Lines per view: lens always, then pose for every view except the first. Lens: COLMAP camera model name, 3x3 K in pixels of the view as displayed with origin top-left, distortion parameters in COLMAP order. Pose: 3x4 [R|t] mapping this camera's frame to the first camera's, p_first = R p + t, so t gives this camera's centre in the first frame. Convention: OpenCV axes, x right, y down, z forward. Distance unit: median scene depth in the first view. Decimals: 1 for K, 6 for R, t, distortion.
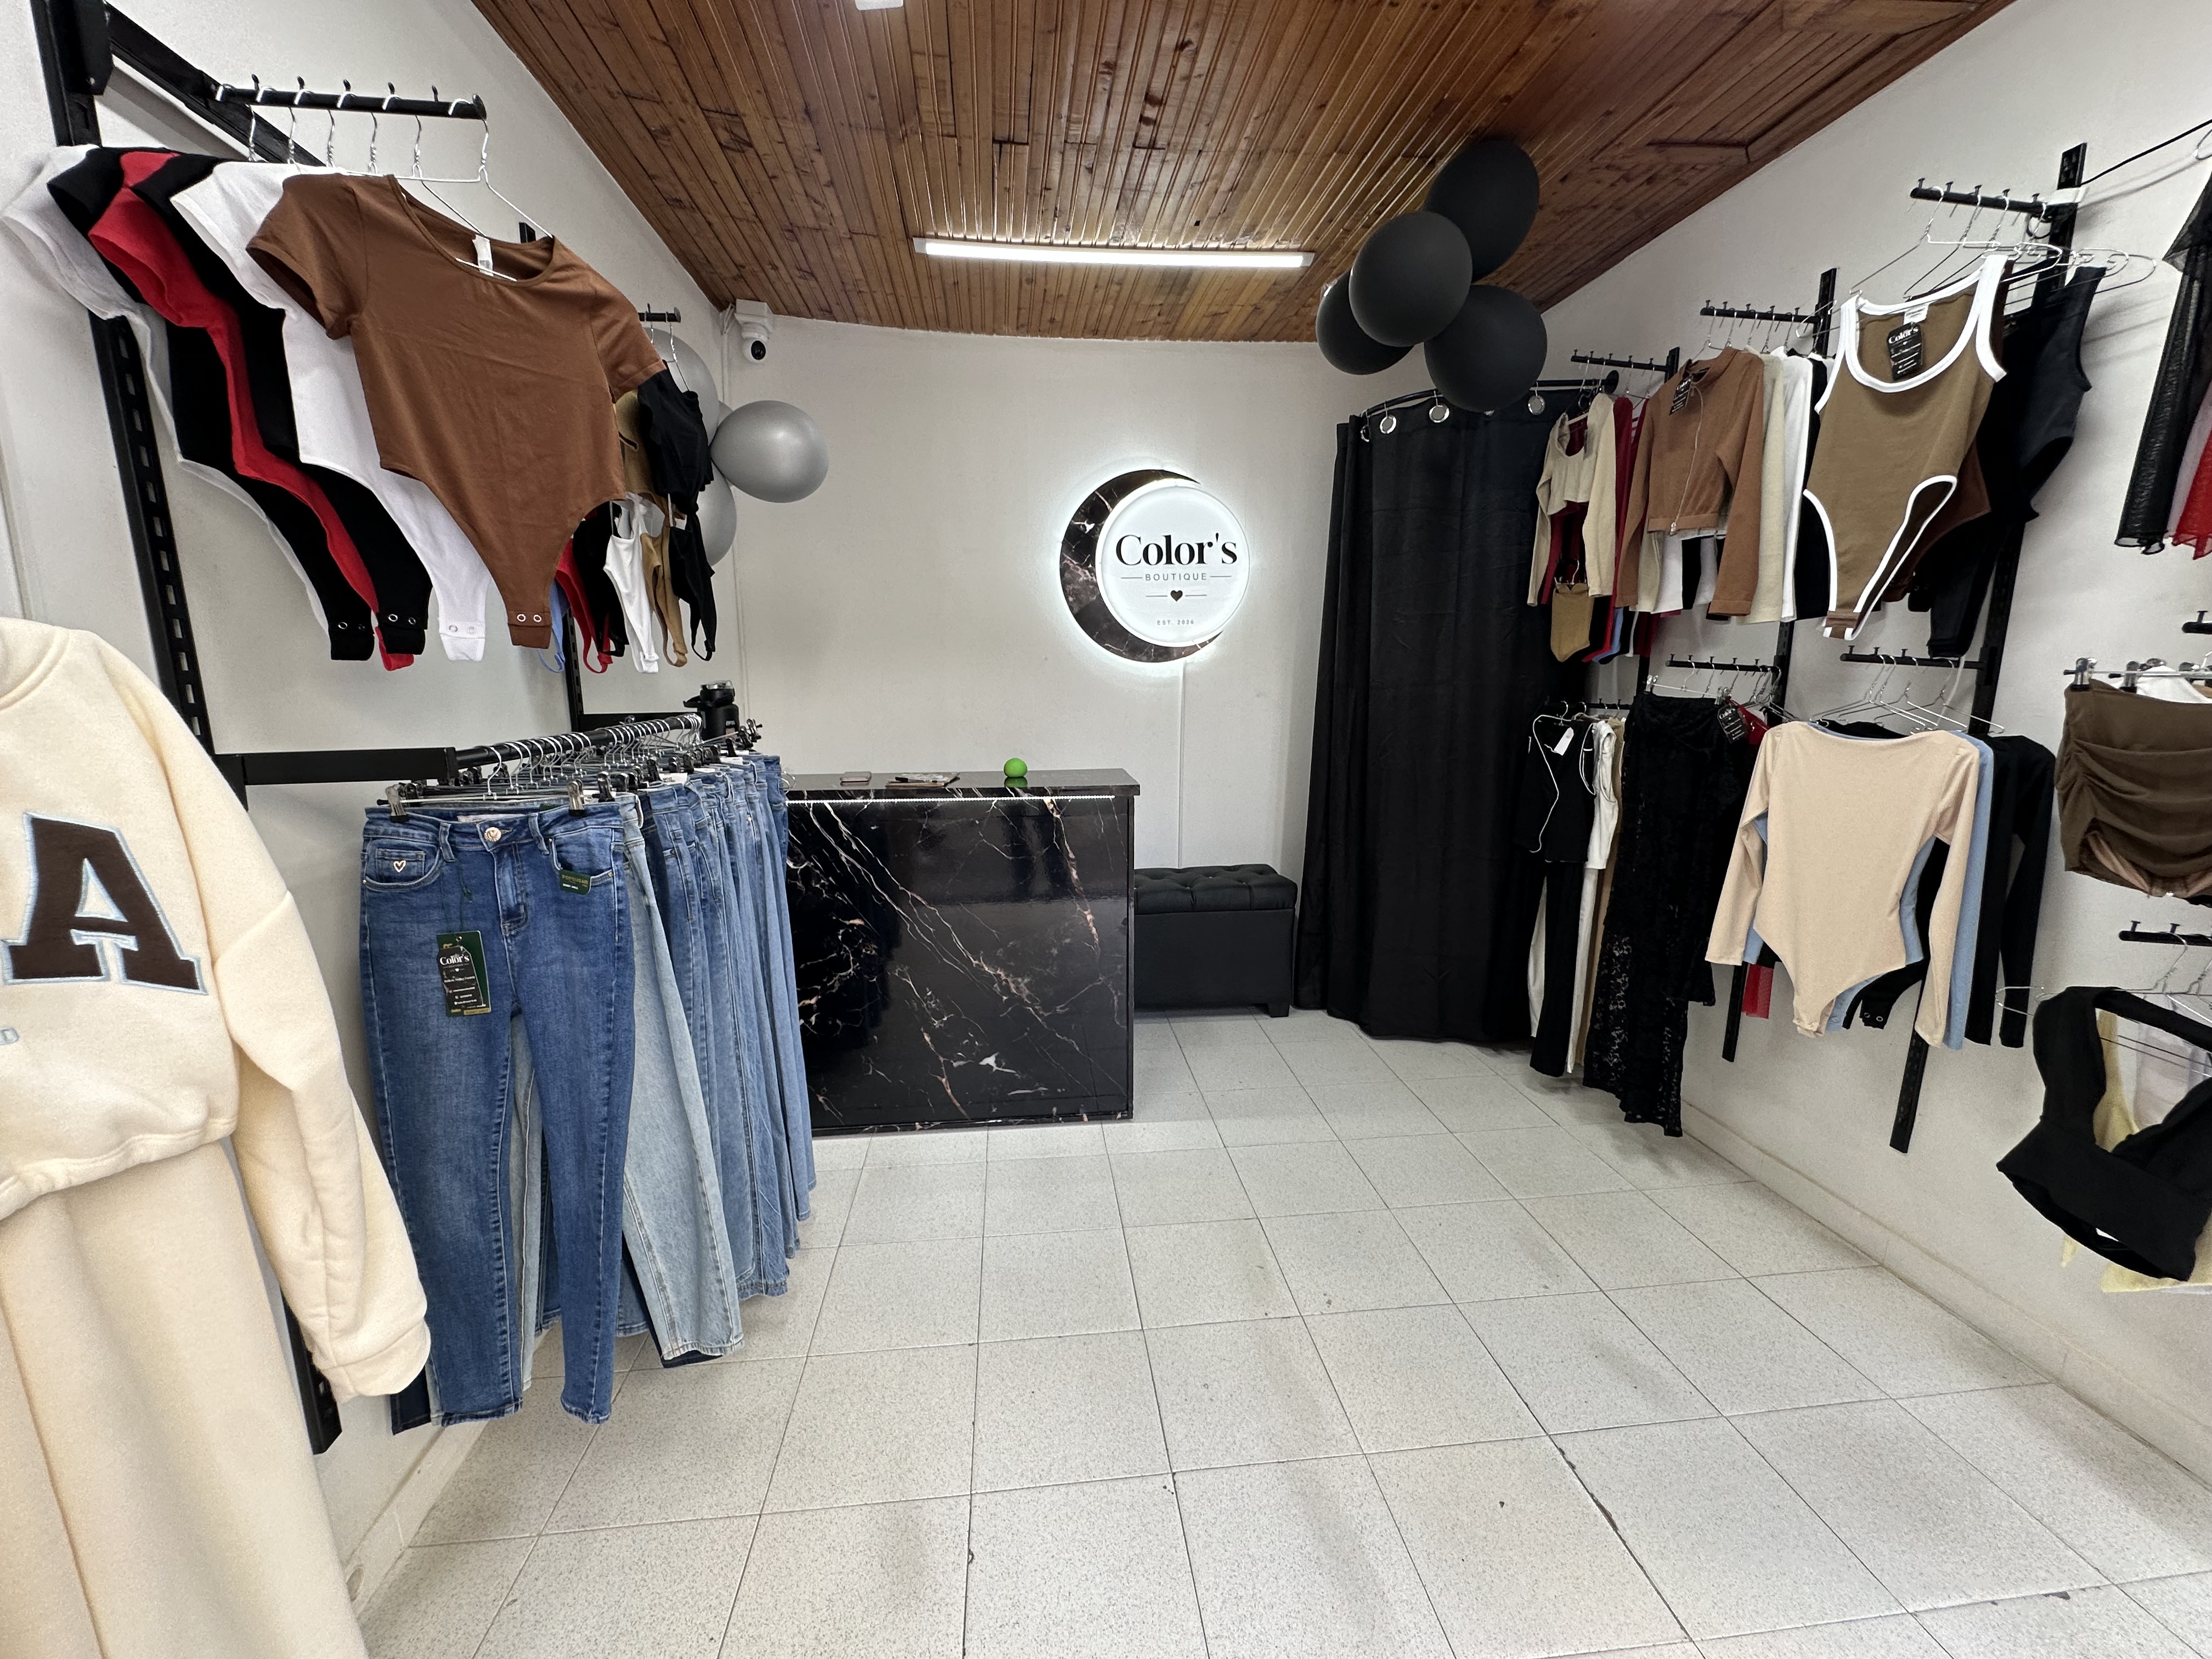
lens RADIAL K [[884.7, 0, 1105.4], [0, 884.7, 827.3], [0, 0, 1]] dist [-0.003806, 0.001182]
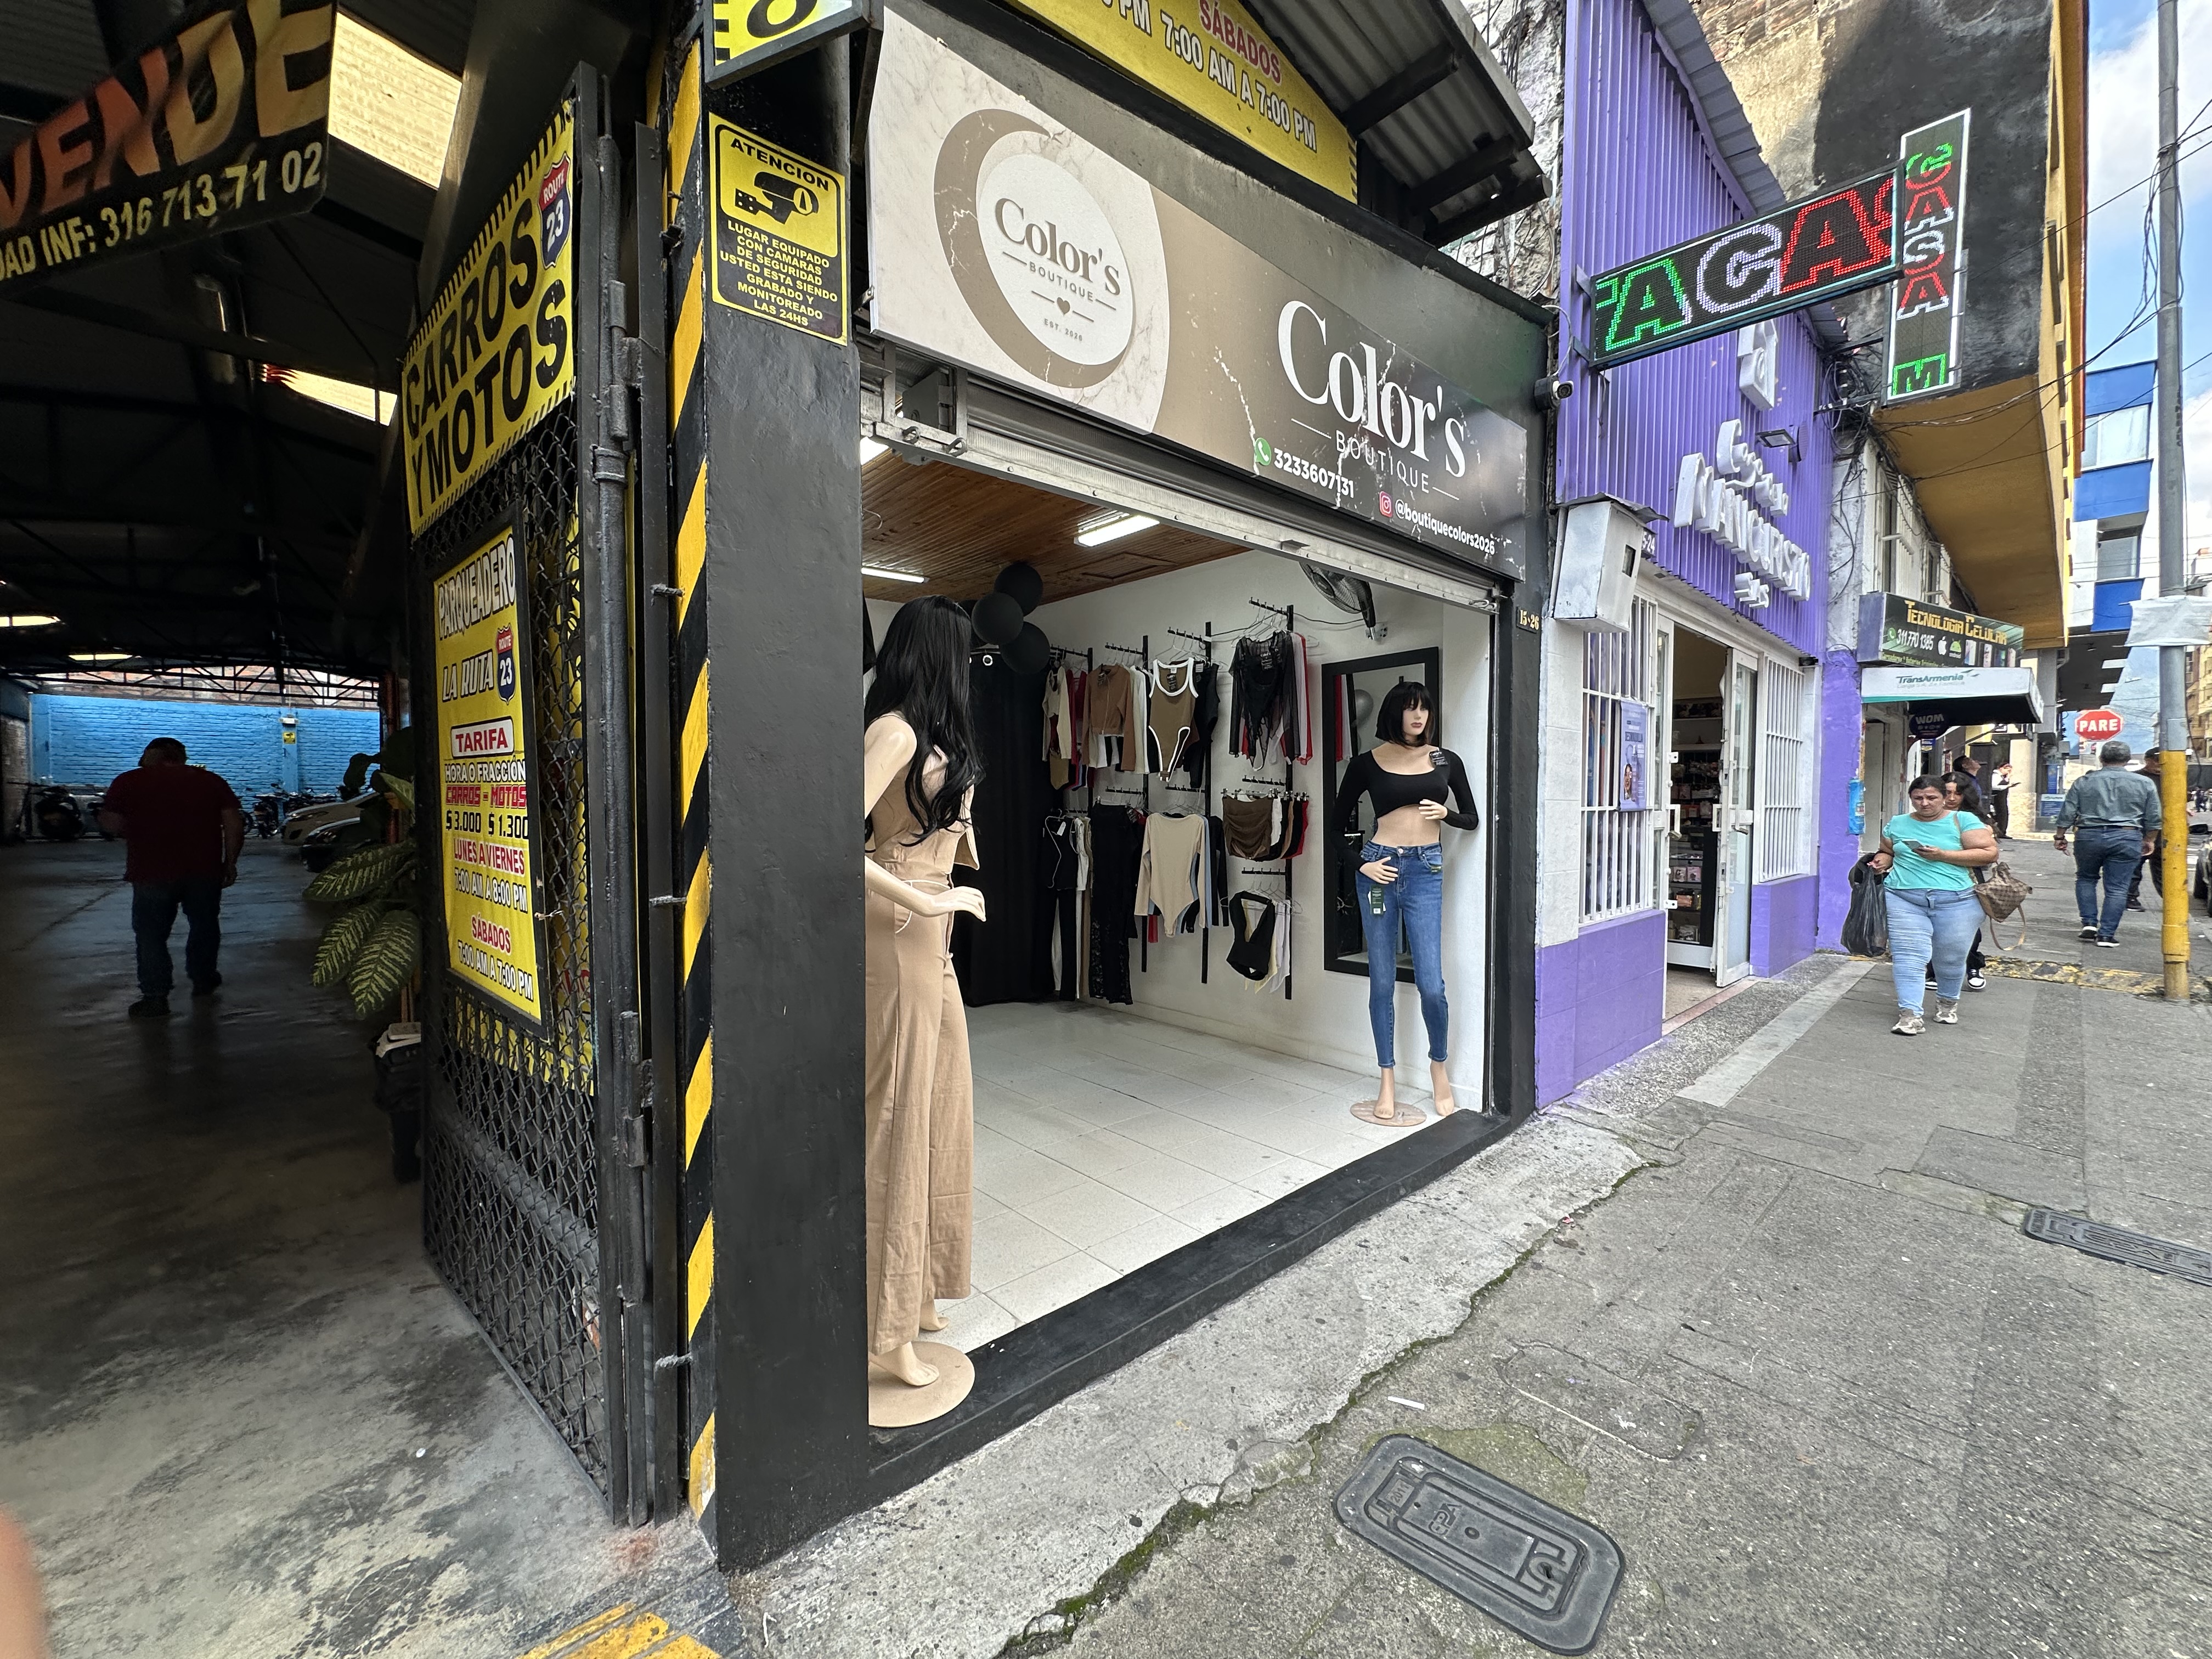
lens RADIAL K [[884.7, 0, 1105.4], [0, 884.7, 827.3], [0, 0, 1]] dist [-0.003806, 0.001182]
pose [[0.812361, -0.010966, 0.583052, -0.622950], [0.097009, 0.988433, -0.116570, 0.155924], [-0.575030, 0.151258, 0.804028, -0.731893]]
